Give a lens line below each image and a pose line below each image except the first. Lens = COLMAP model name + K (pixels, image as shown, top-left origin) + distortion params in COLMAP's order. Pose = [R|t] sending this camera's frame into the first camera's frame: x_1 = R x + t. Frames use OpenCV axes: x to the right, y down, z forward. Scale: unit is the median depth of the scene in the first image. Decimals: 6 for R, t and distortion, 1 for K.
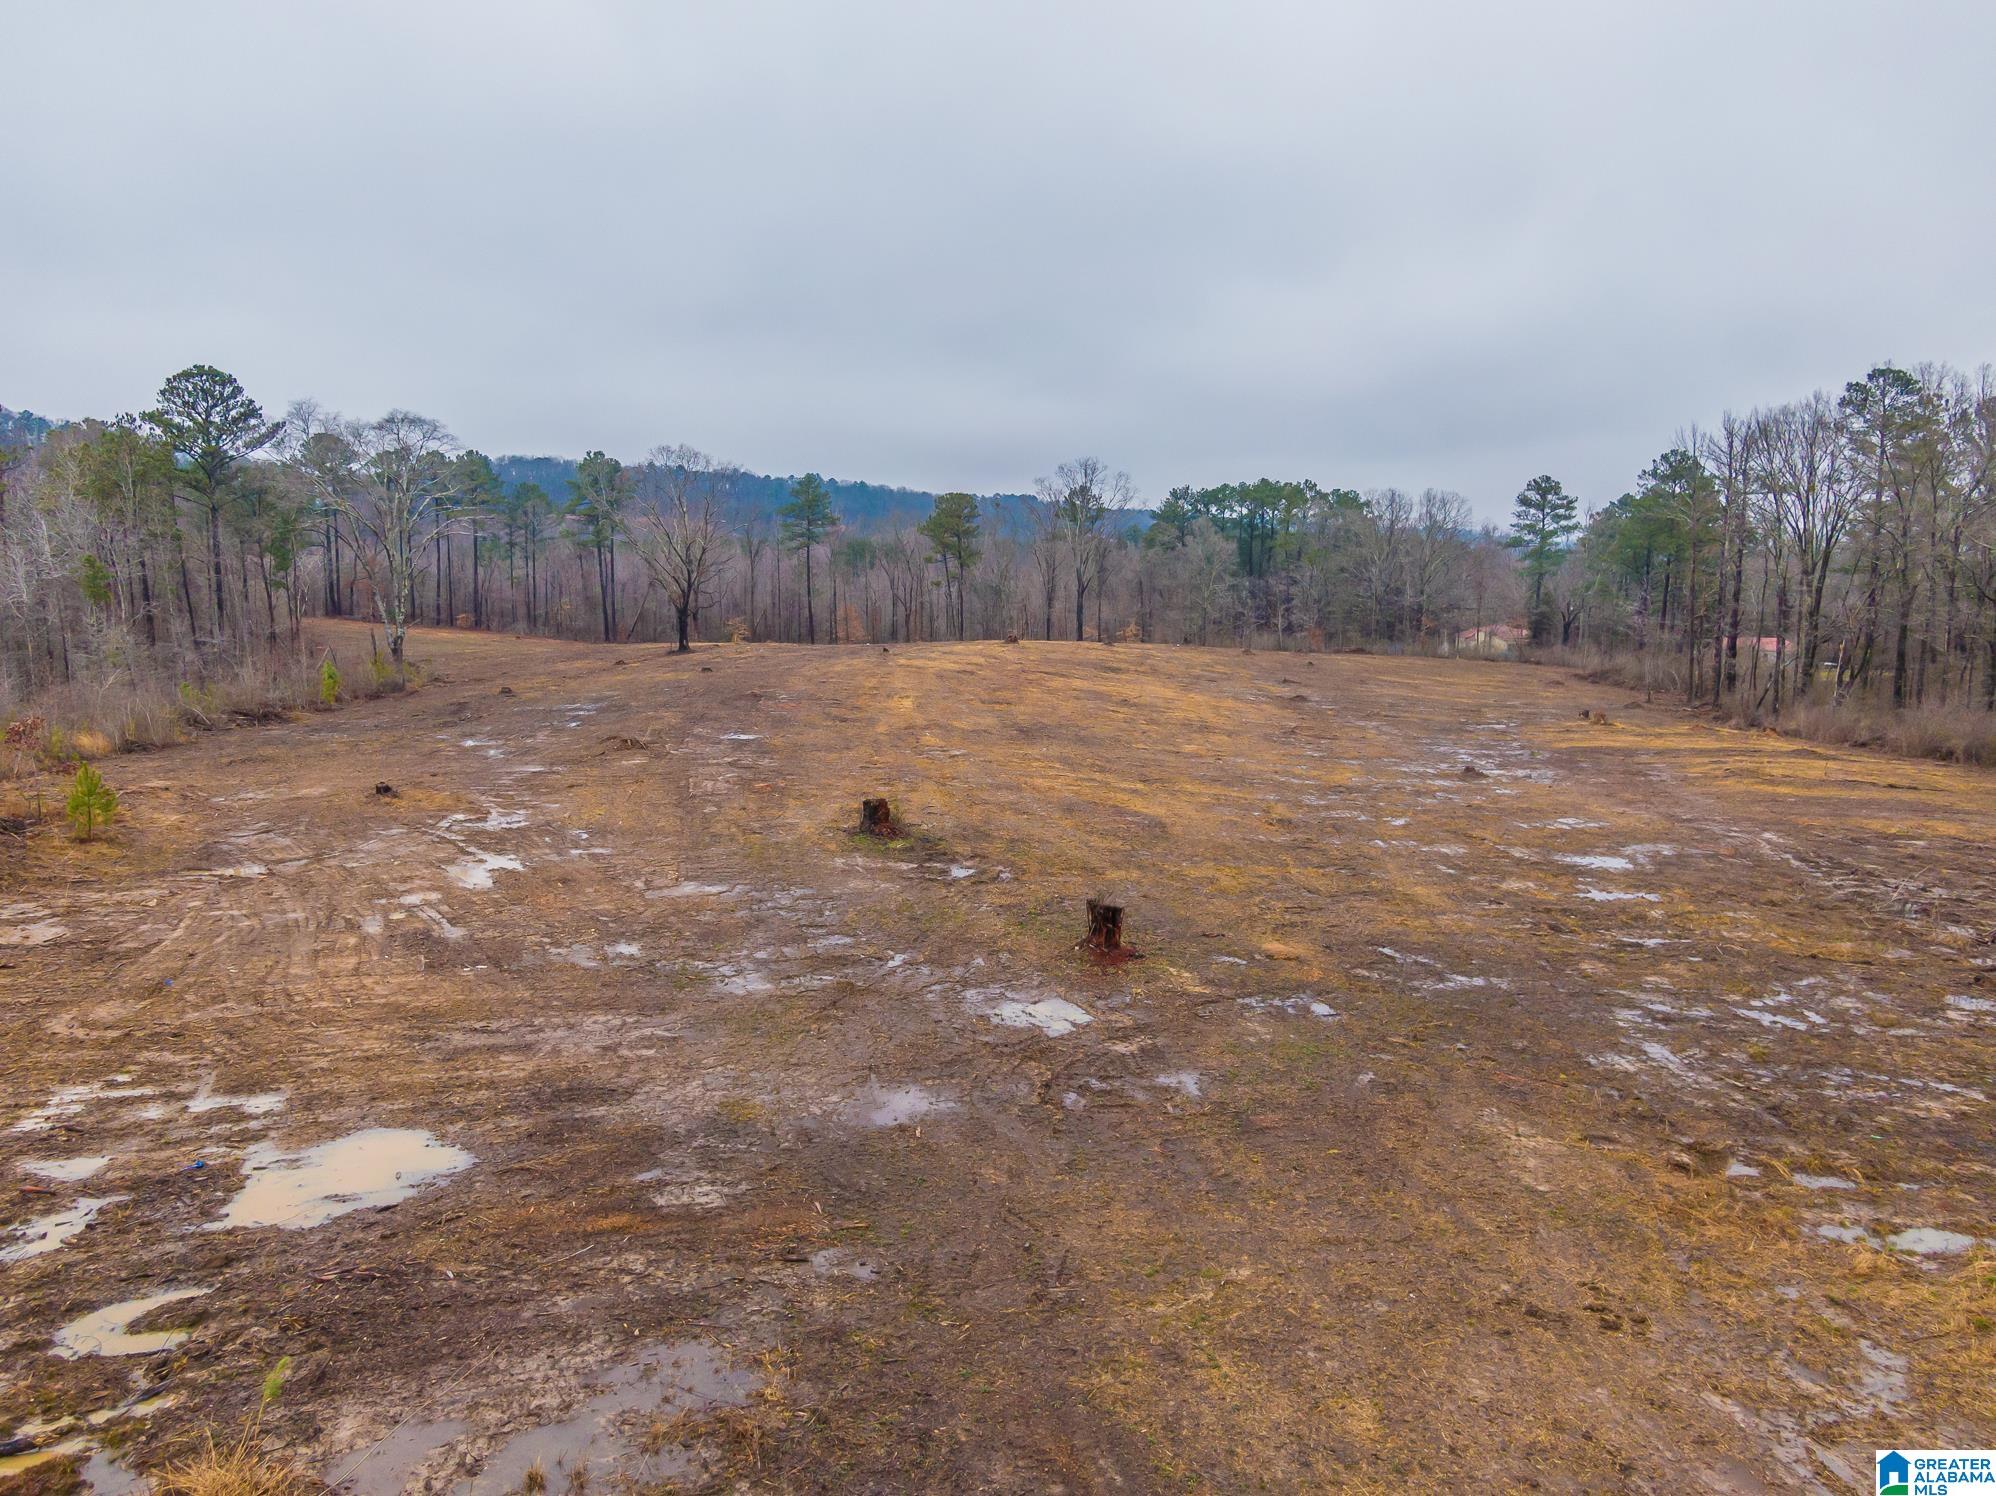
lens RADIAL K [[1413.7, 0, 1004.3], [0, 1413.7, 741.5], [0, 0, 1]] dist [0.013336, -0.007658]
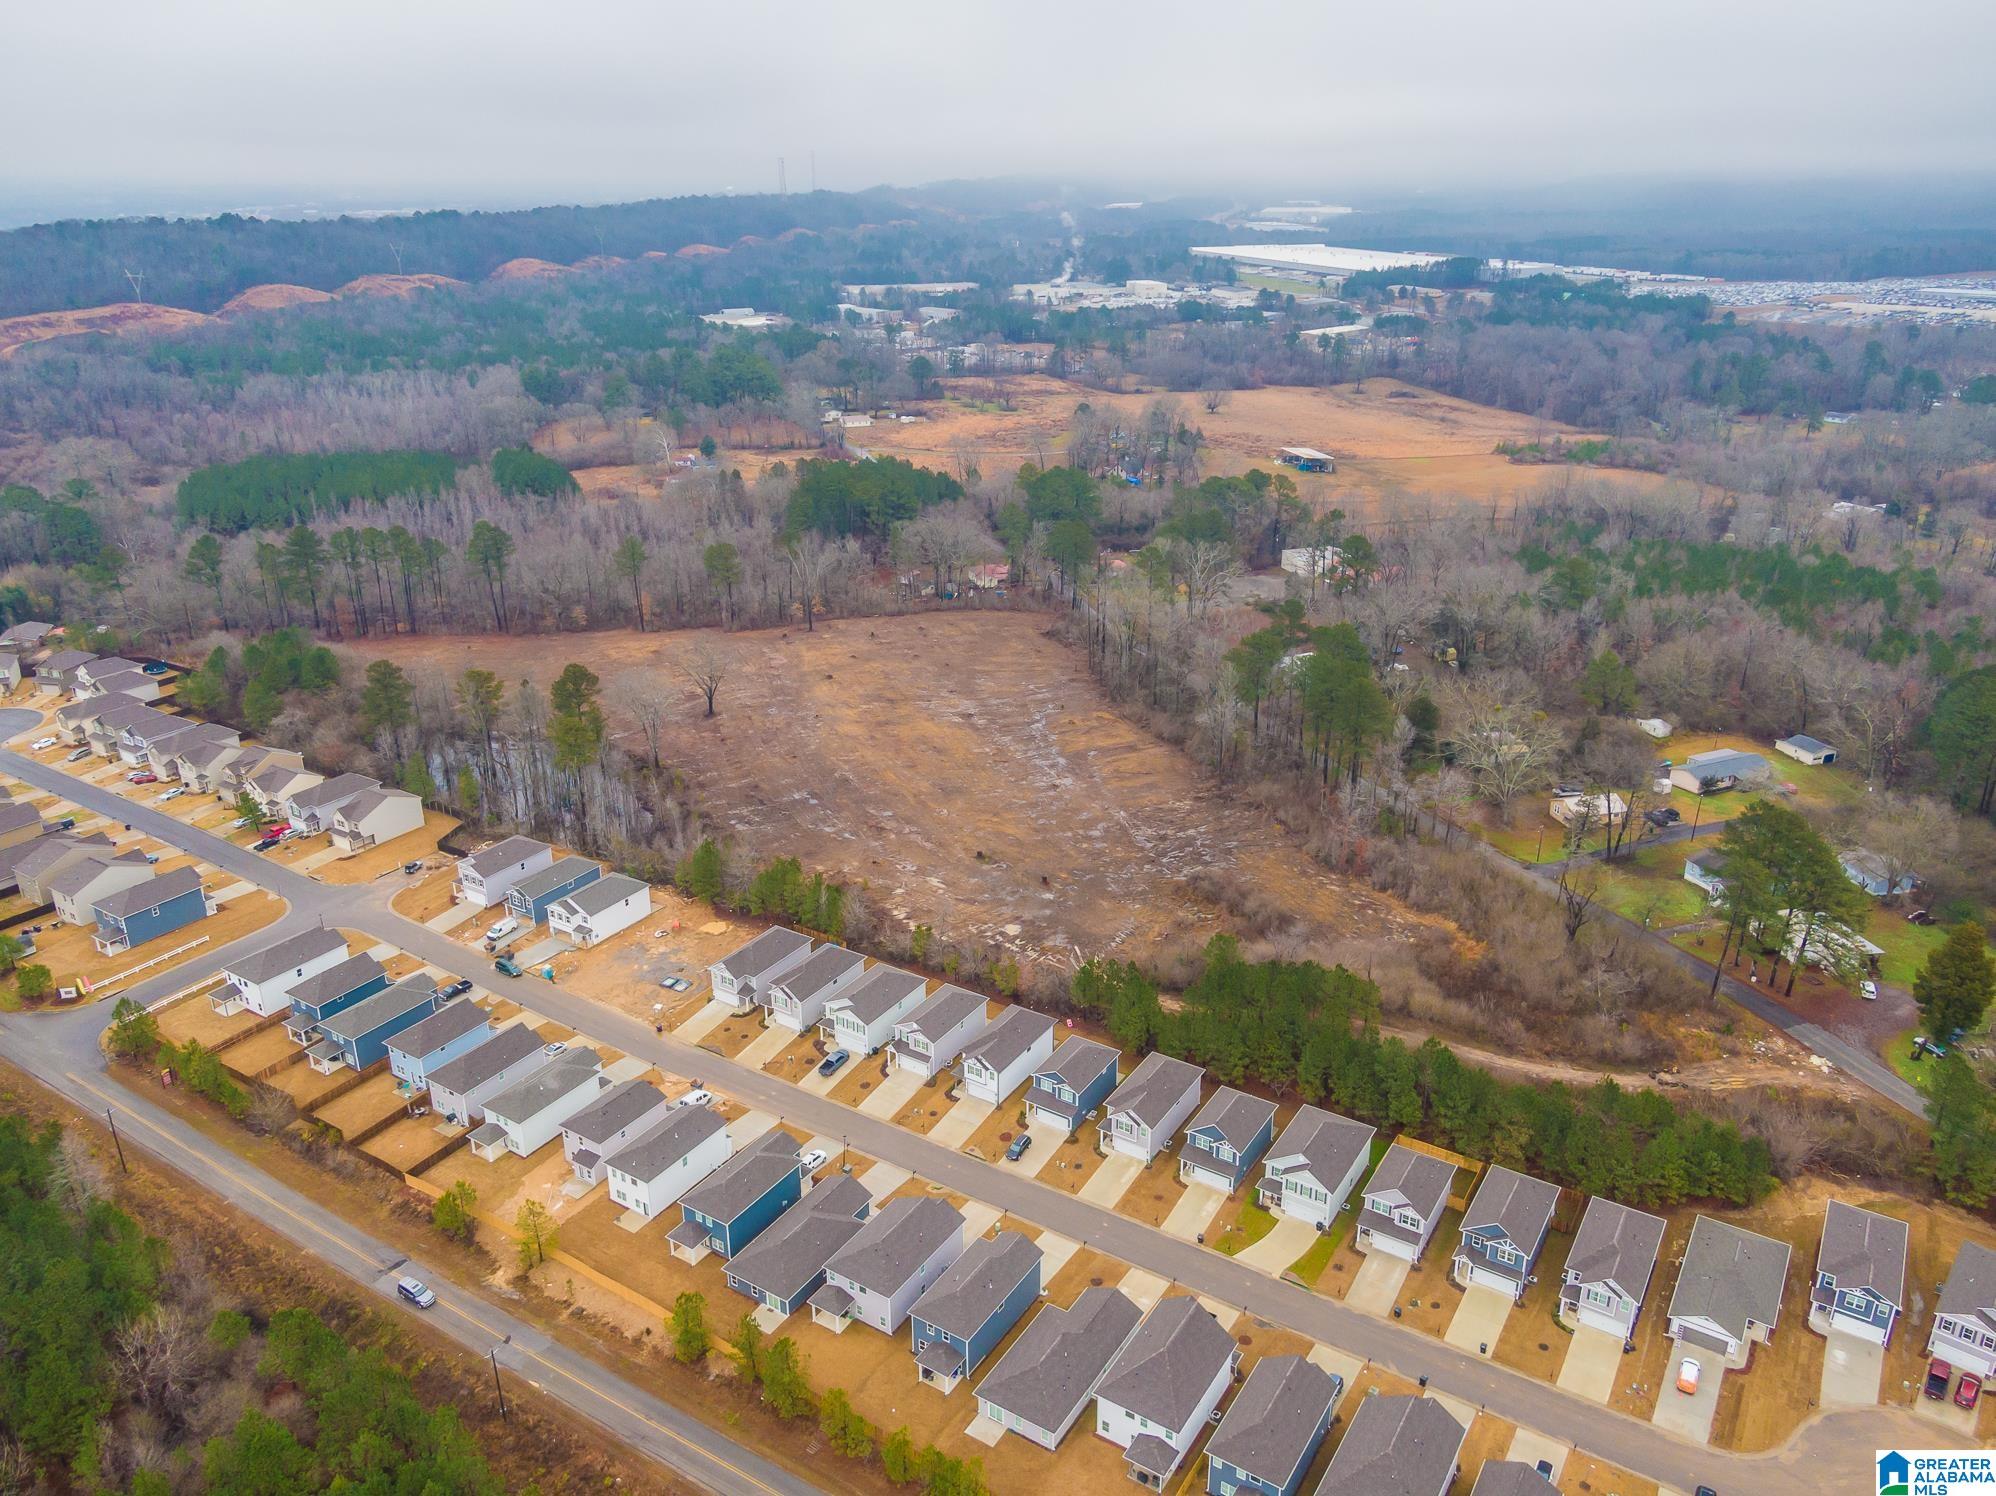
lens RADIAL K [[1420.1, 0, 997.6], [0, 1420.1, 760.3], [0, 0, 1]] dist [0.040346, -0.026764]
pose [[0.913642, -0.157321, 0.374844, -1.376309], [0.052021, 0.959747, 0.276007, -1.225359], [-0.403177, -0.232672, 0.885049, -2.575502]]
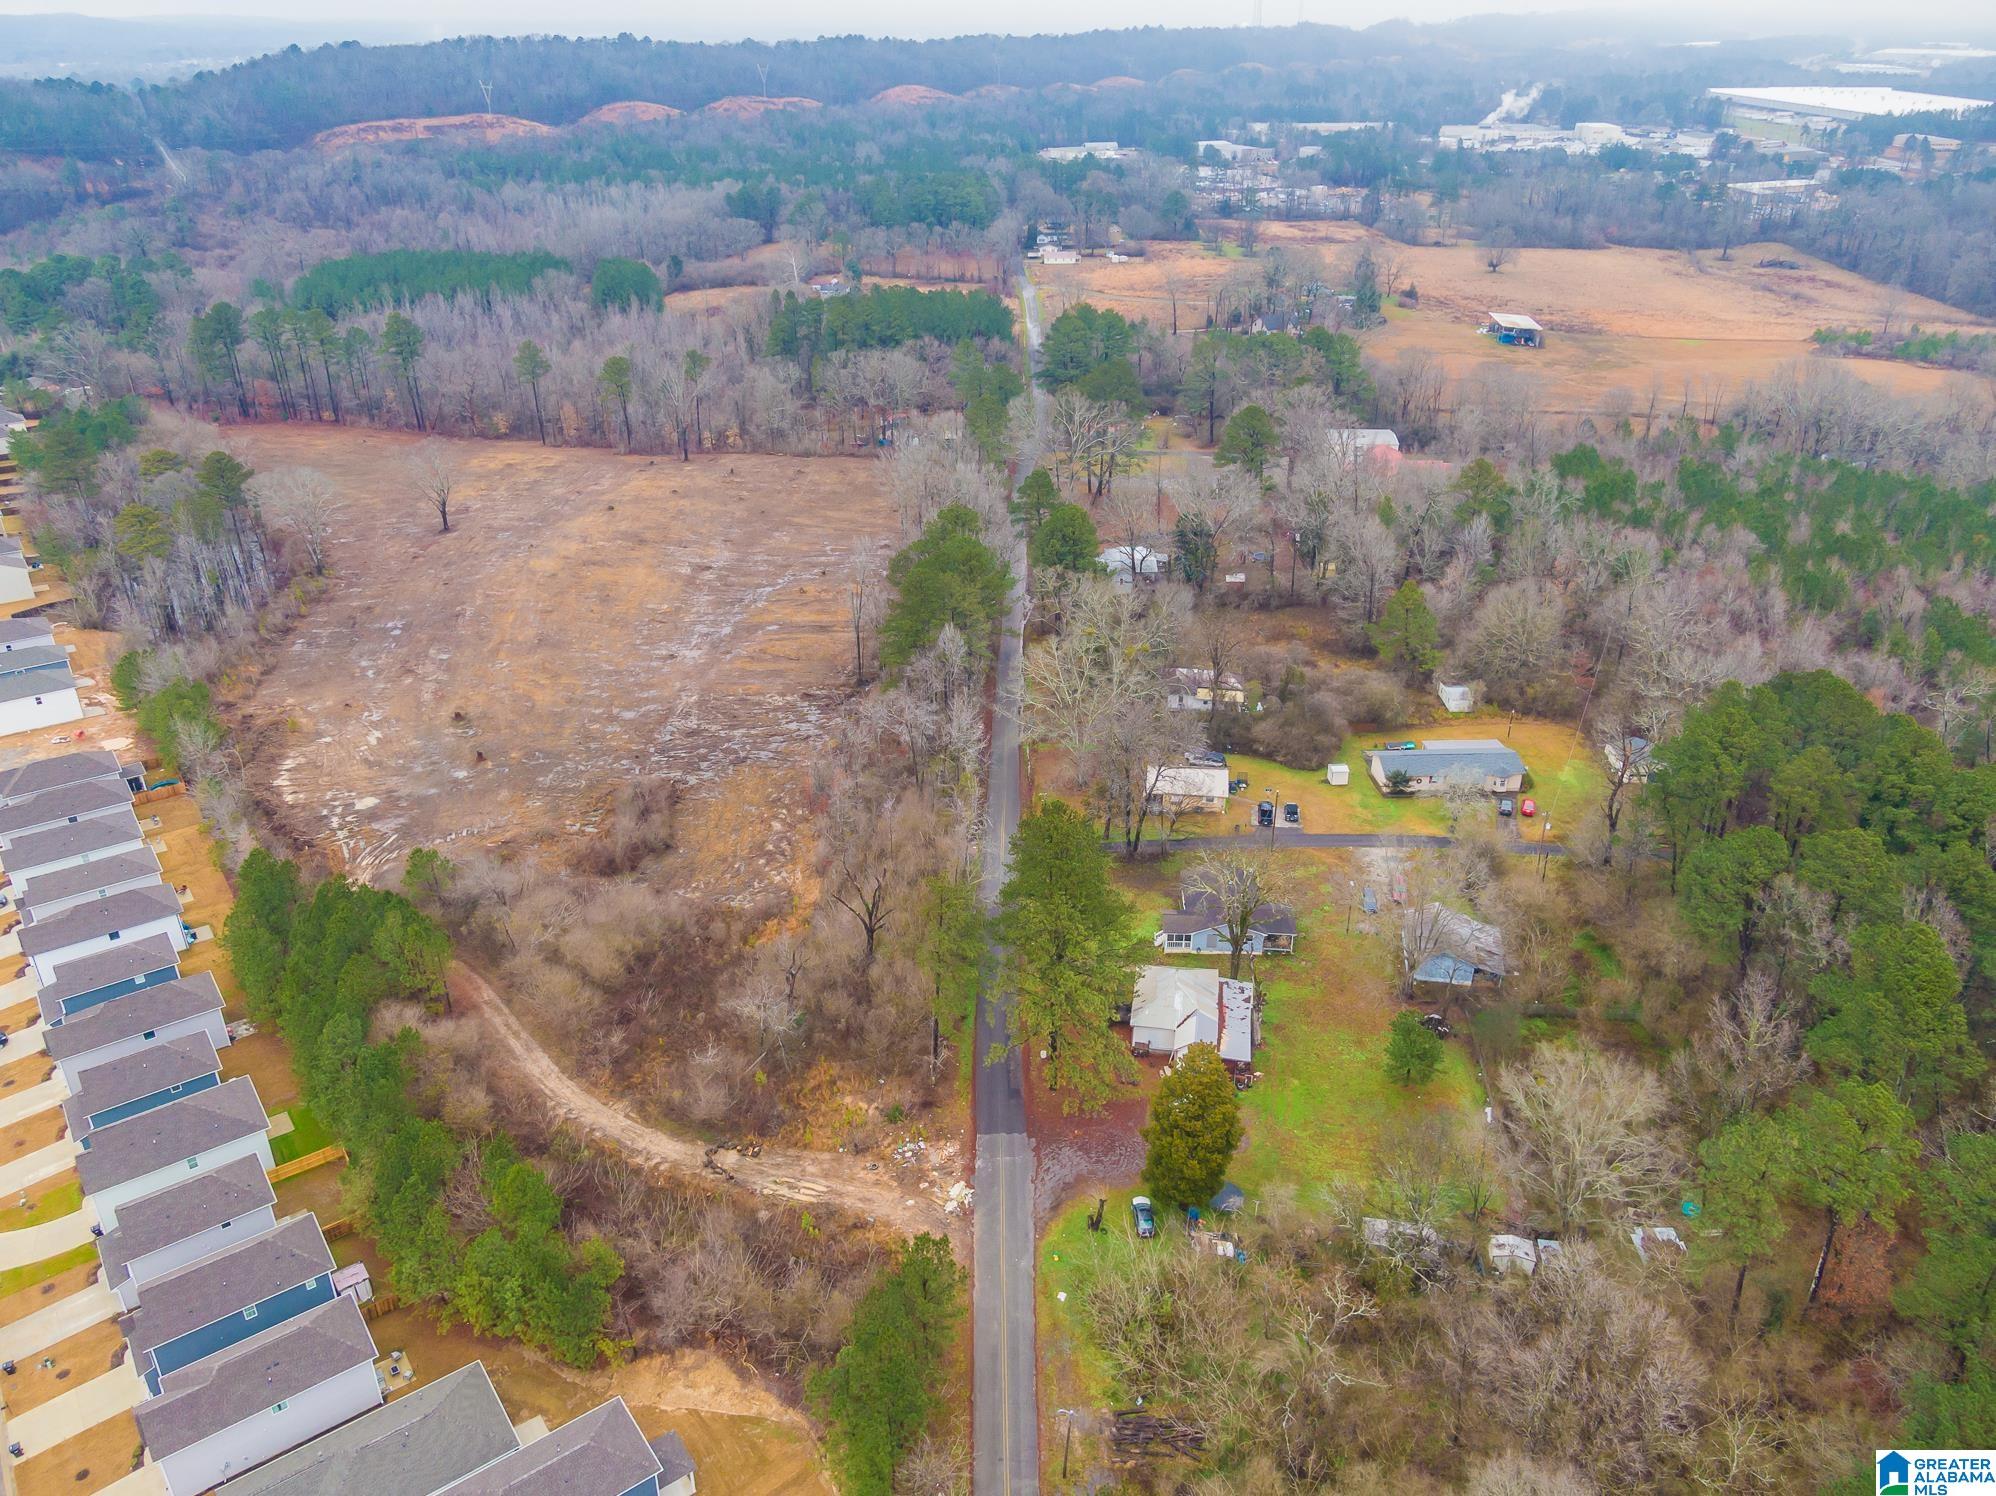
lens RADIAL K [[1420.1, 0, 989.3], [0, 1420.1, 758.0], [0, 0, 1]] dist [0.040346, -0.026764]
pose [[0.998504, -0.026071, 0.048060, 0.976378], [0.007621, 0.936783, 0.349829, -0.989906], [-0.054142, -0.348939, 0.935580, -2.427038]]
